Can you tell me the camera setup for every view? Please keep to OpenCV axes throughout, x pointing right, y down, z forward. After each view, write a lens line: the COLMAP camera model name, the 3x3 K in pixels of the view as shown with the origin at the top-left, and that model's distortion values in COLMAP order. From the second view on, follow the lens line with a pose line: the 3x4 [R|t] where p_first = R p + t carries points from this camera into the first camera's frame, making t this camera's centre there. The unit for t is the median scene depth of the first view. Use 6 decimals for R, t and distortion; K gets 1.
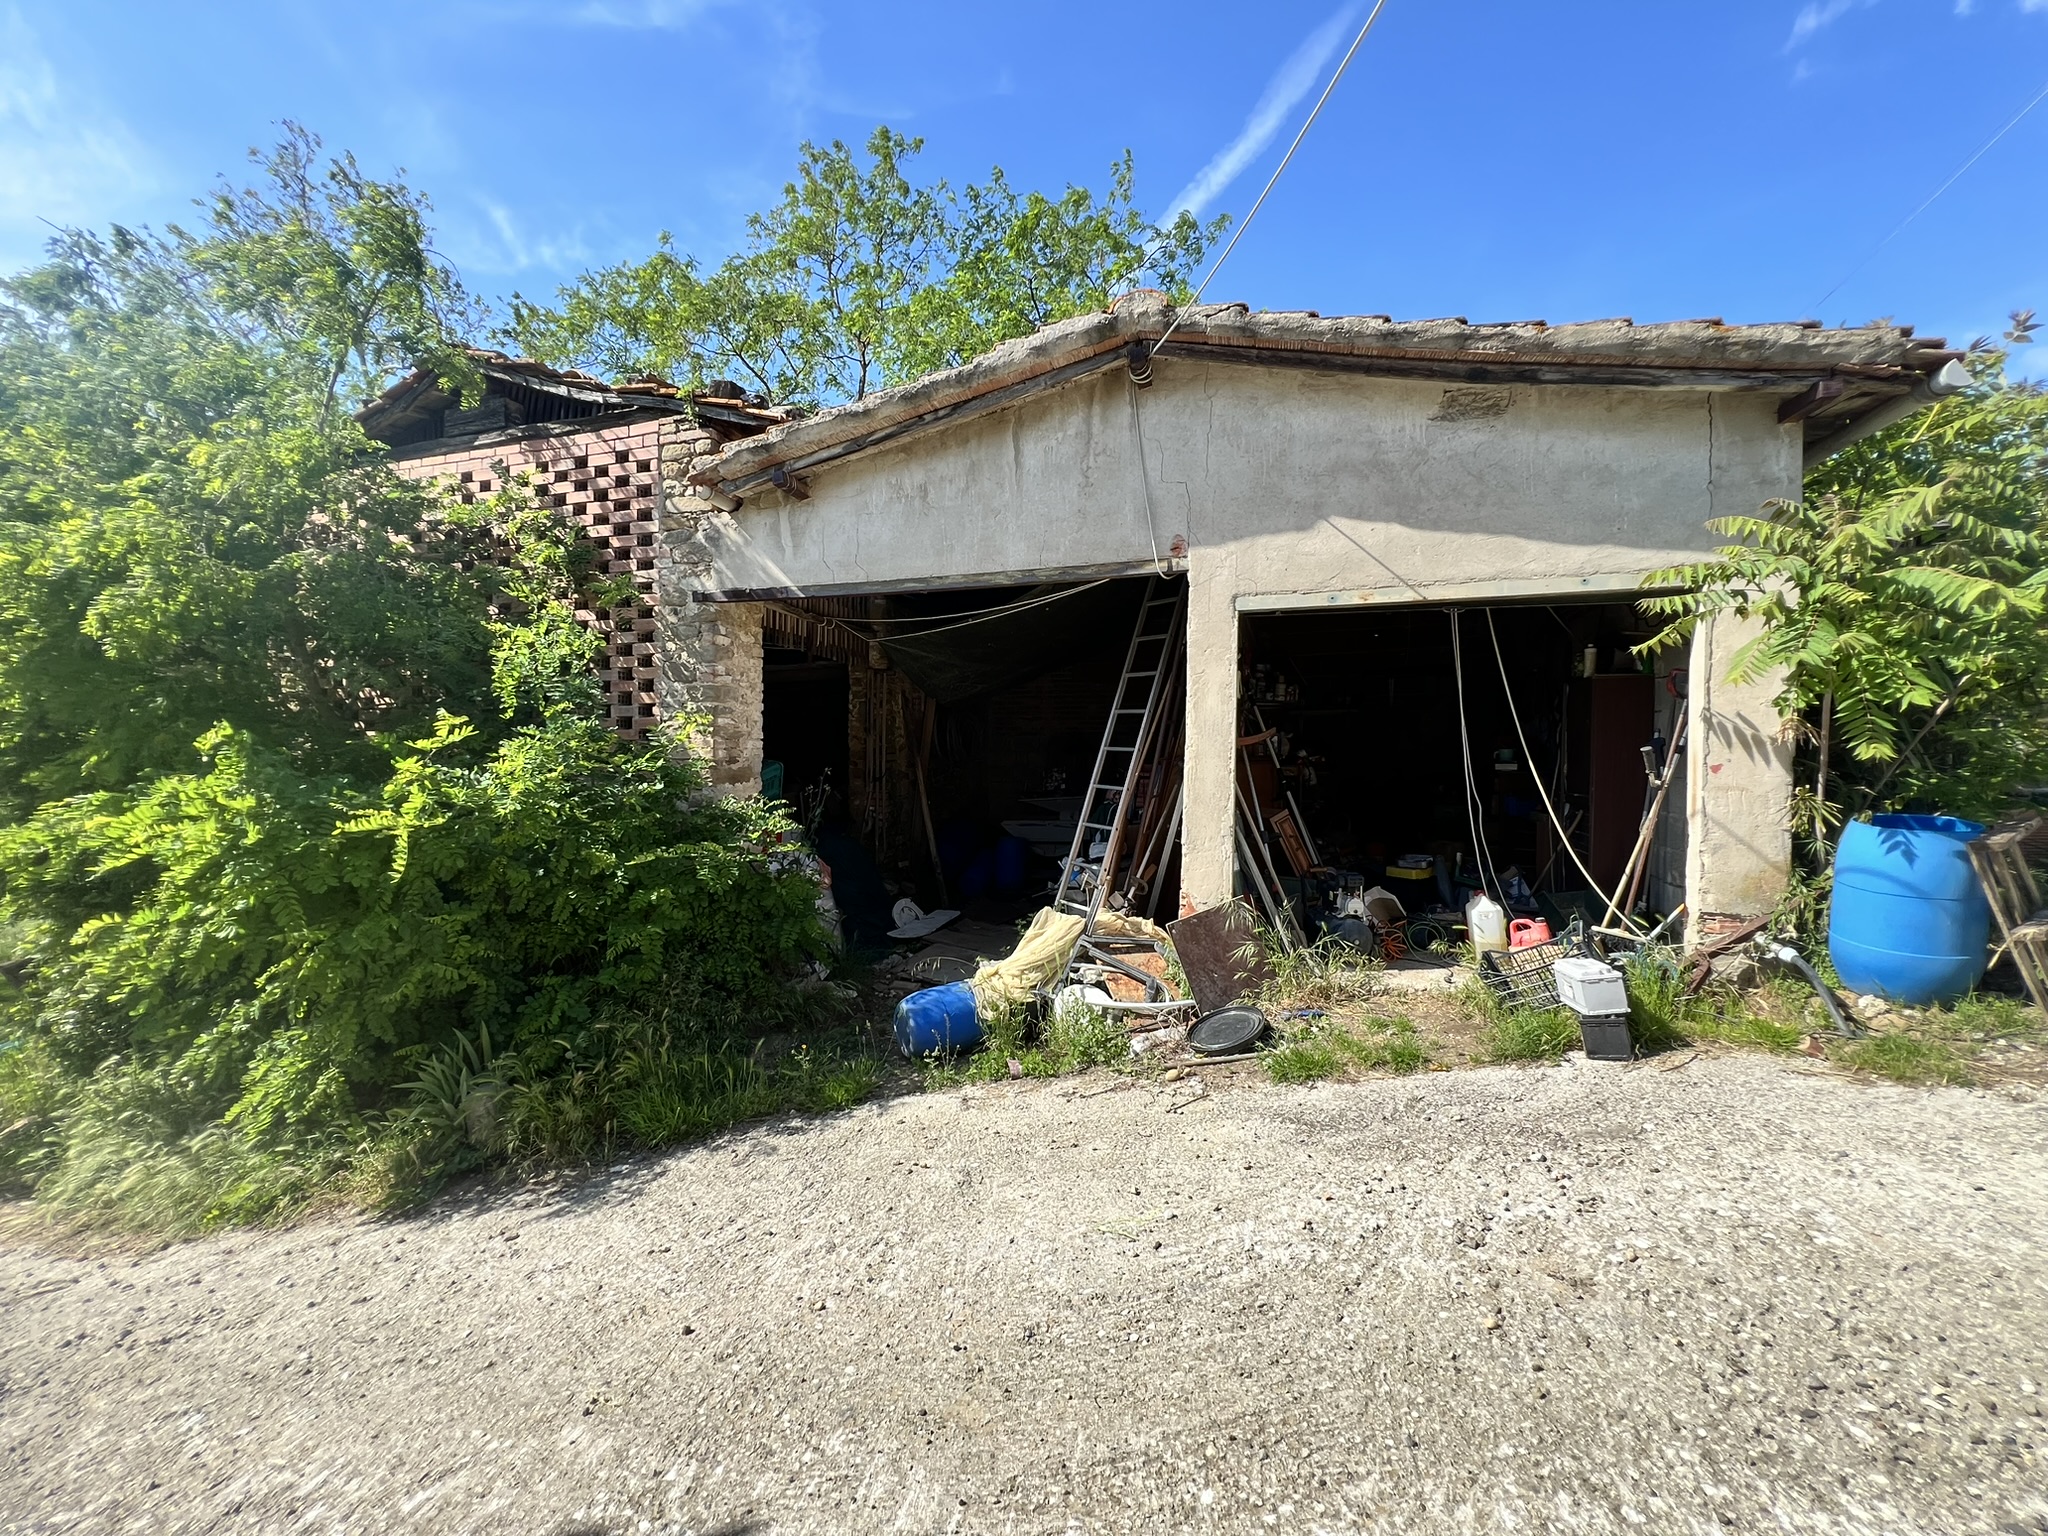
lens RADIAL K [[827.6, 0, 1014.9], [0, 827.6, 764.9], [0, 0, 1]] dist [-0.001472, -0.000572]
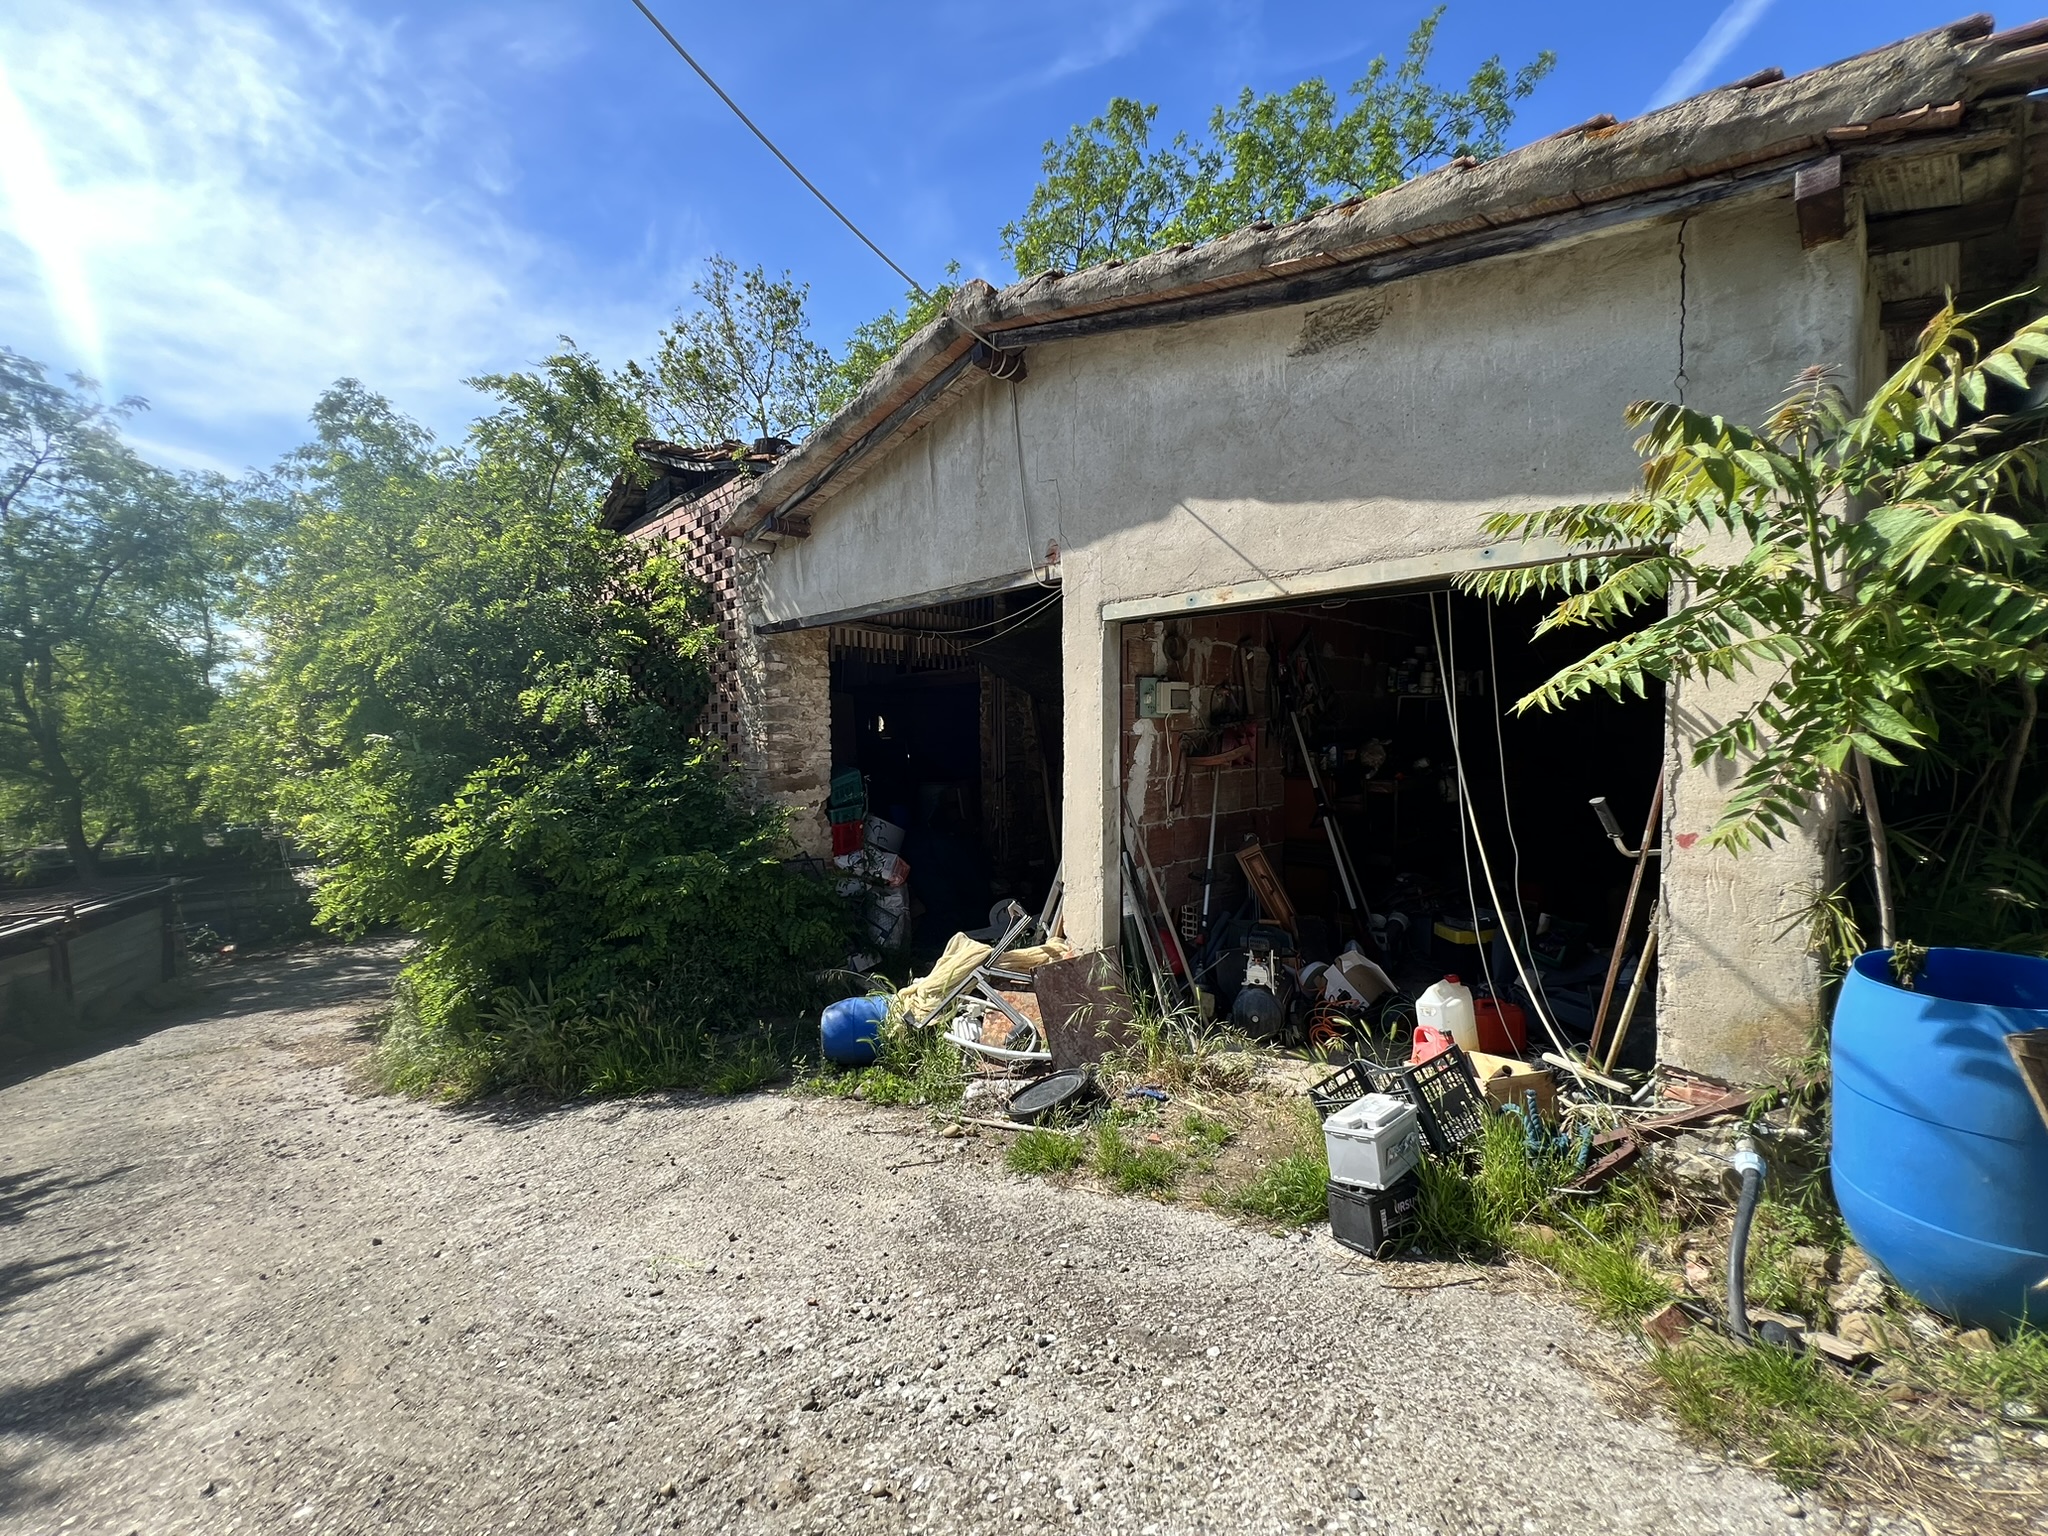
lens RADIAL K [[827.6, 0, 1014.9], [0, 827.6, 764.9], [0, 0, 1]] dist [-0.001472, -0.000572]
pose [[0.878611, 0.011949, -0.477388, 0.614957], [0.005099, 0.999395, 0.034399, -0.066576], [0.477511, -0.032658, 0.878019, 0.190645]]
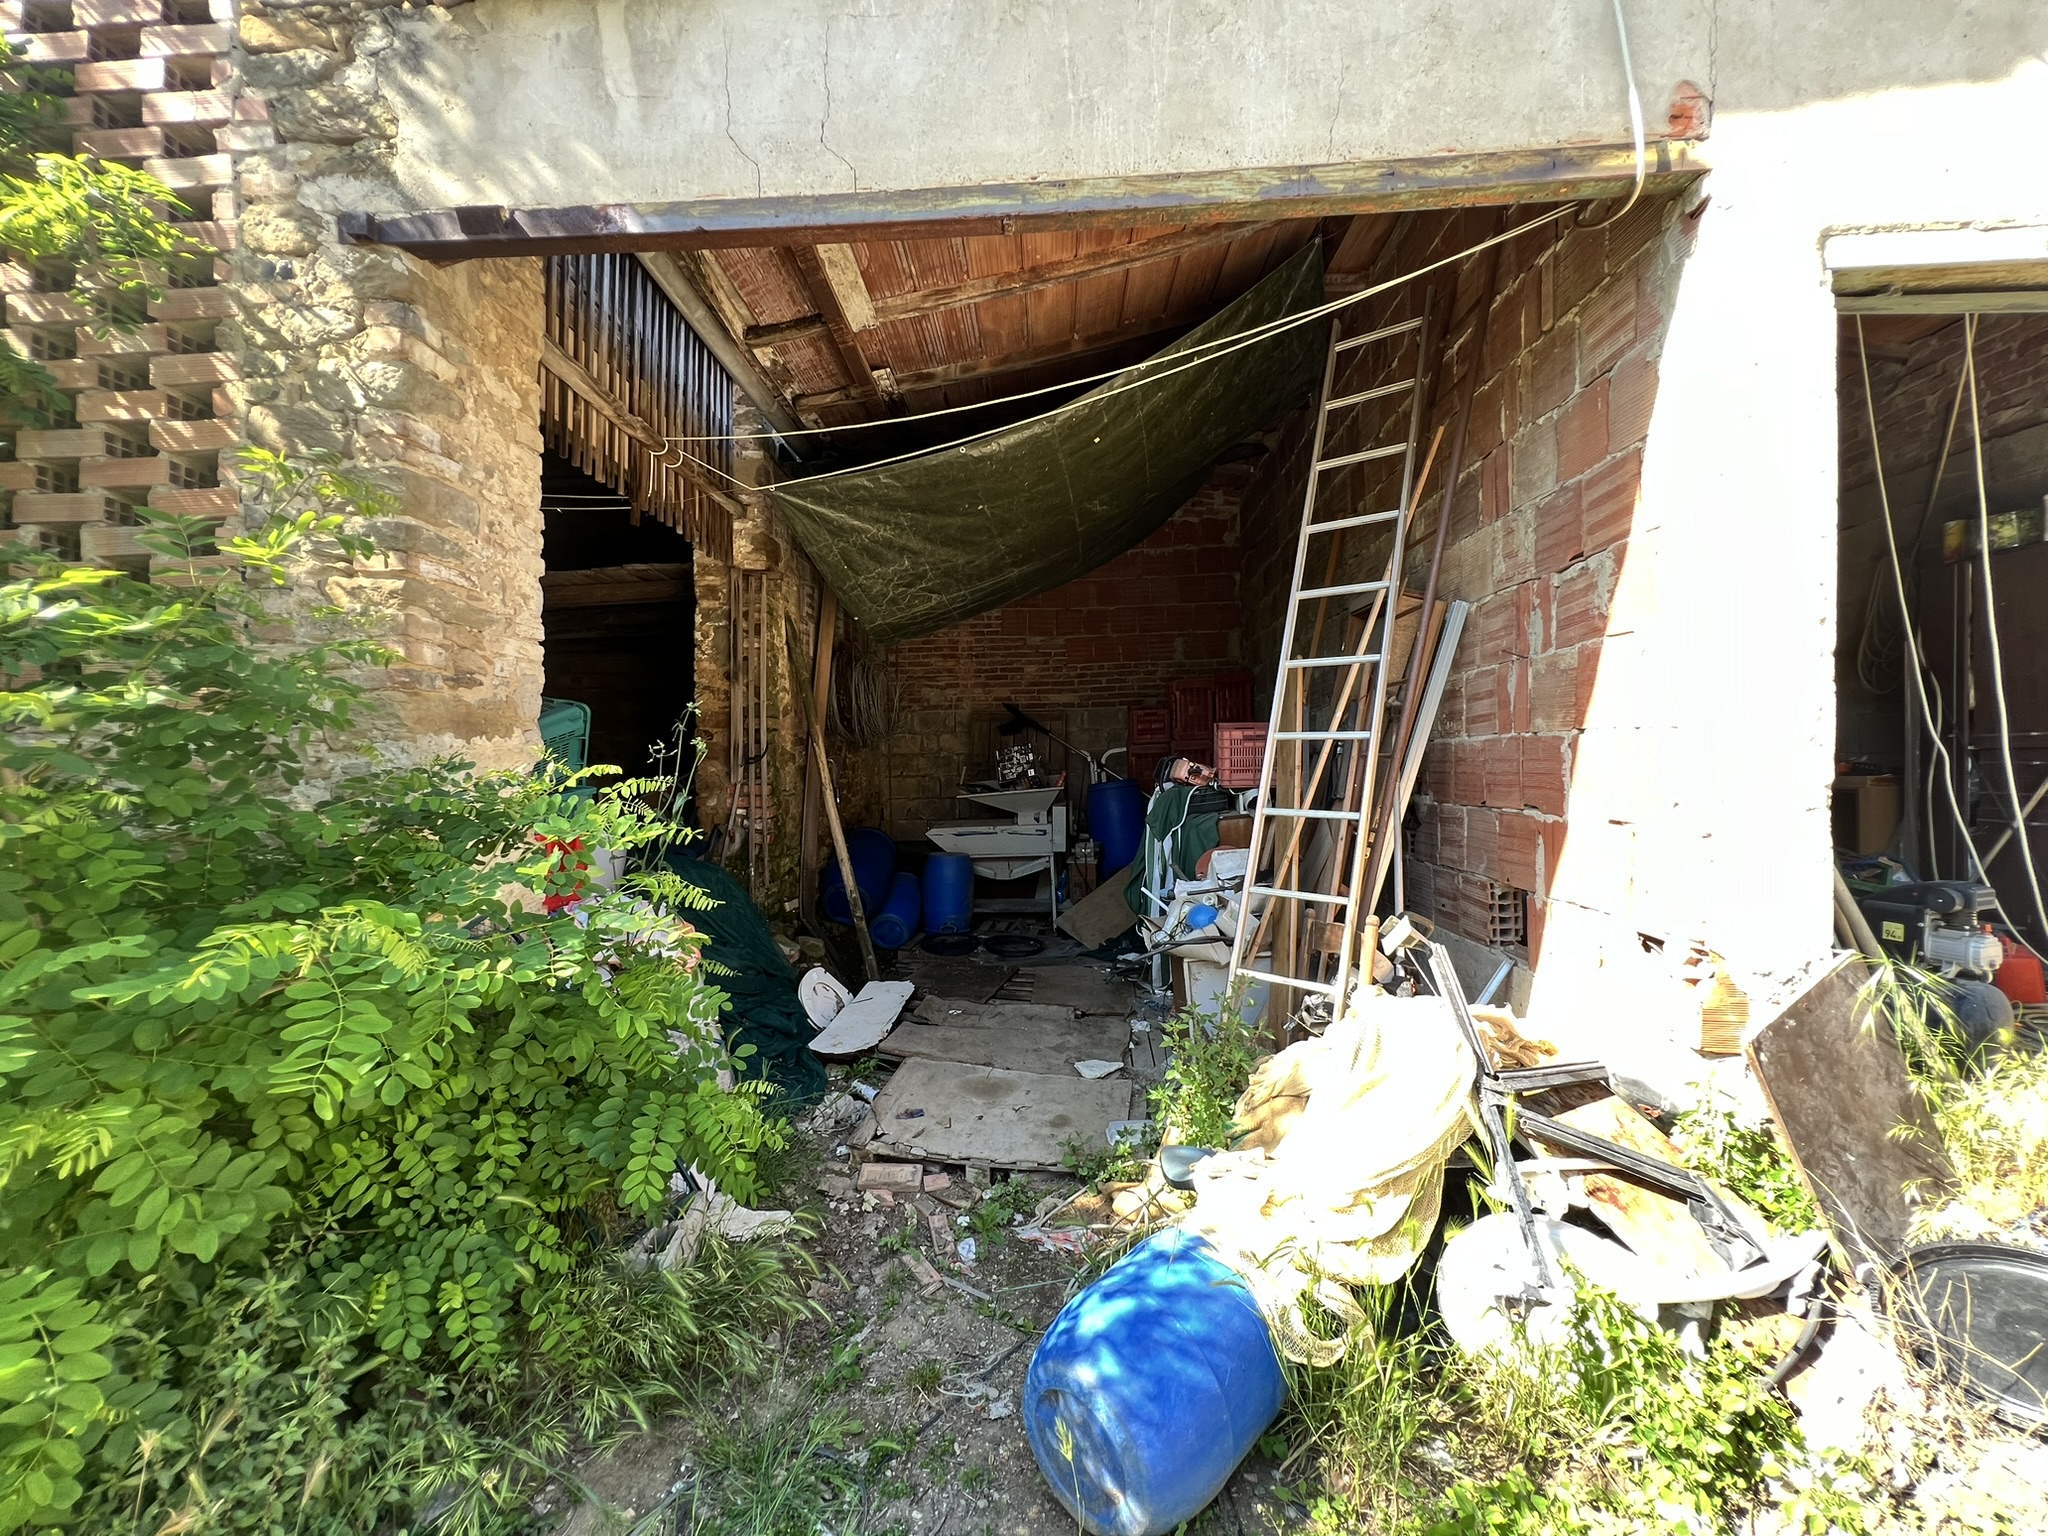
lens RADIAL K [[827.6, 0, 1014.9], [0, 827.6, 764.9], [0, 0, 1]] dist [-0.001472, -0.000572]
pose [[0.966767, -0.018117, 0.255016, -0.245981], [0.023804, 0.999532, -0.019232, 0.064427], [-0.254548, 0.024664, 0.966746, 0.720594]]
